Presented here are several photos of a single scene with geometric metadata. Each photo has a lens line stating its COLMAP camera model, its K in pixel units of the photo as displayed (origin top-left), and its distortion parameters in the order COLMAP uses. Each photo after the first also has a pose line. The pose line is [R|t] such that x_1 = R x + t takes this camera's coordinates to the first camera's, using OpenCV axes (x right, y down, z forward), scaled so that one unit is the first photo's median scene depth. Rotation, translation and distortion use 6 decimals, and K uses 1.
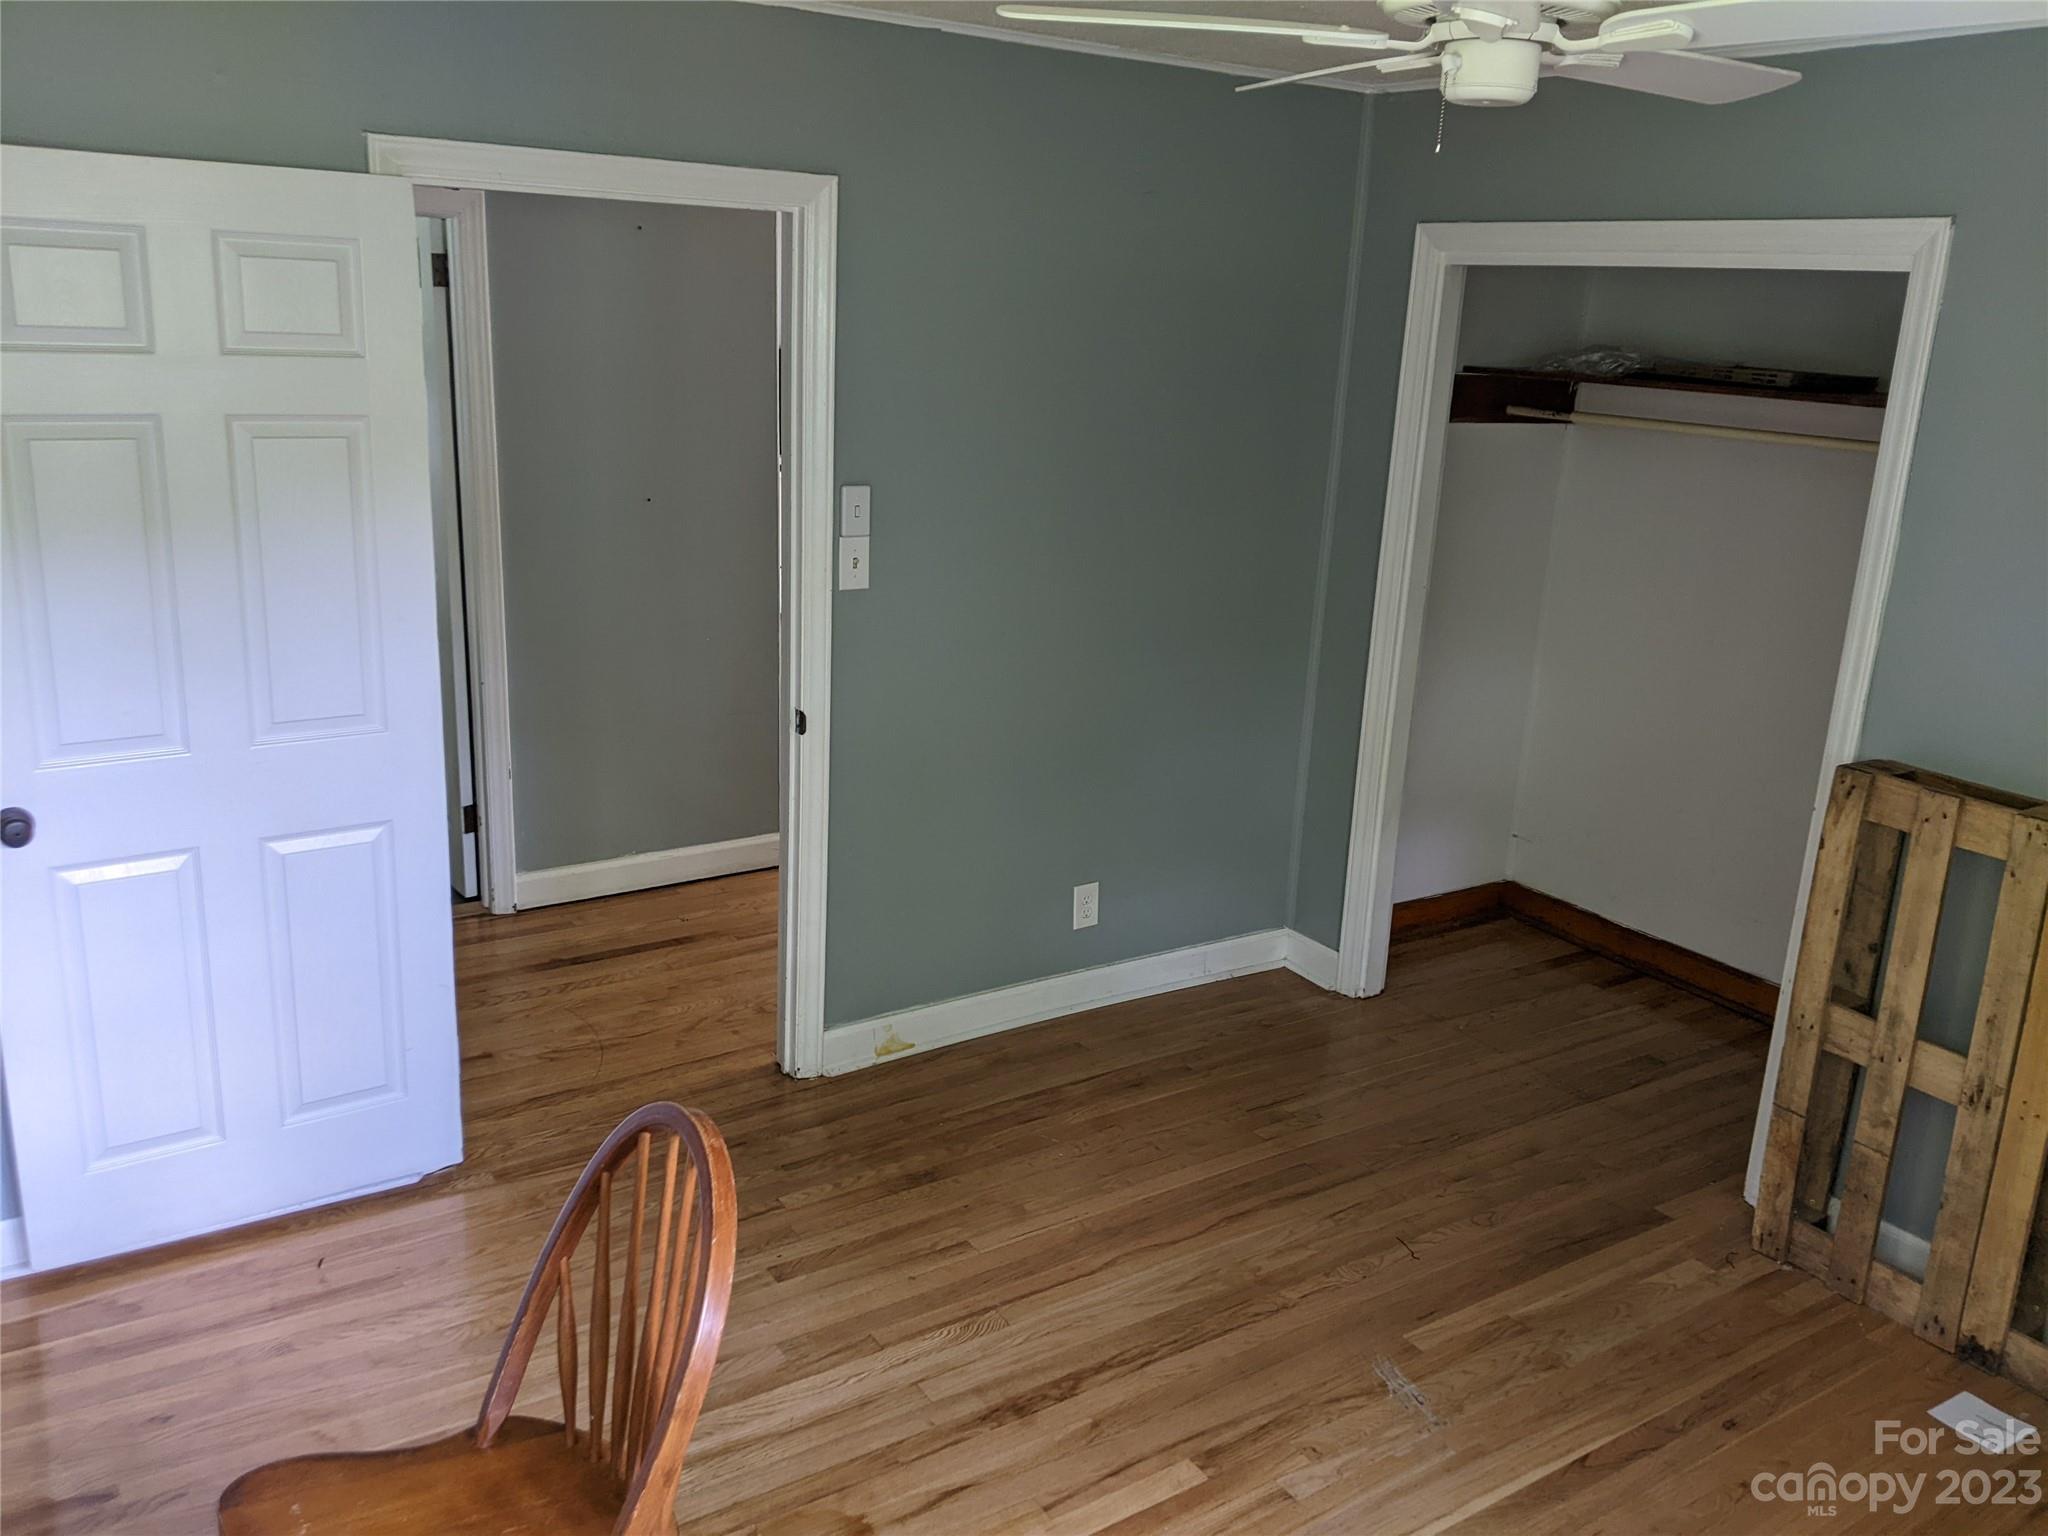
lens RADIAL K [[1621.9, 0, 1024.0], [0, 1621.9, 768.0], [0, 0, 1]] dist [0.063932, -0.096389]
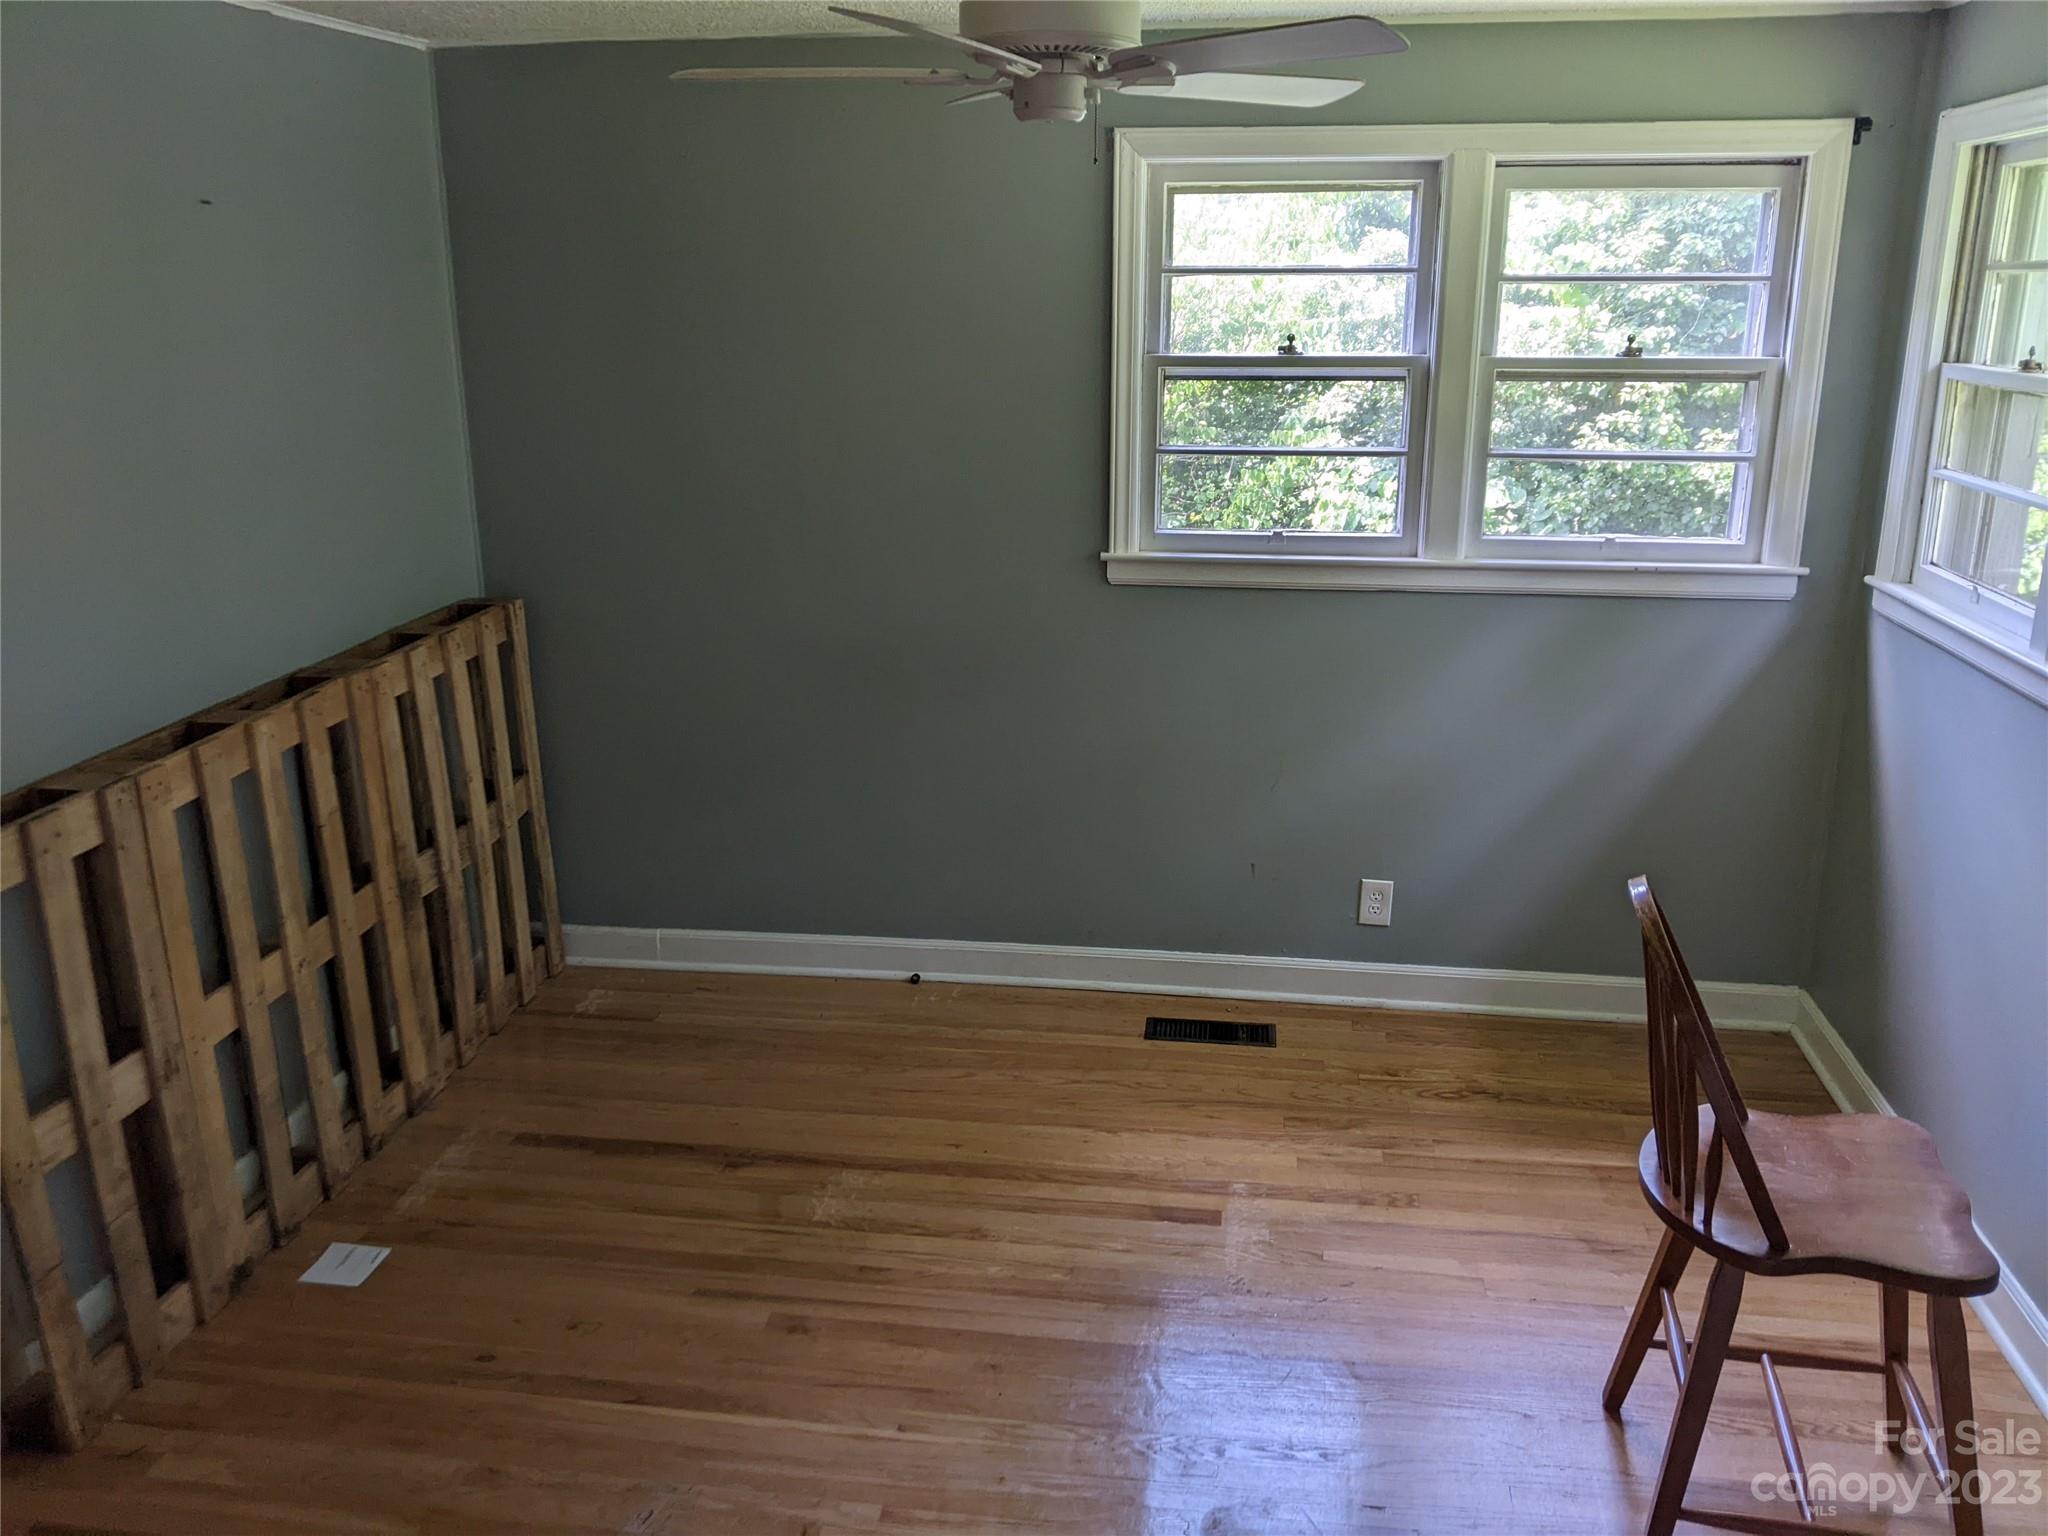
lens RADIAL K [[1621.9, 0, 1024.0], [0, 1621.9, 768.0], [0, 0, 1]] dist [0.063932, -0.096389]
pose [[-0.750631, -0.228972, 0.619778, -0.346606], [0.150560, 0.854078, 0.497879, -0.348057], [-0.643339, 0.467037, -0.606623, 1.154681]]
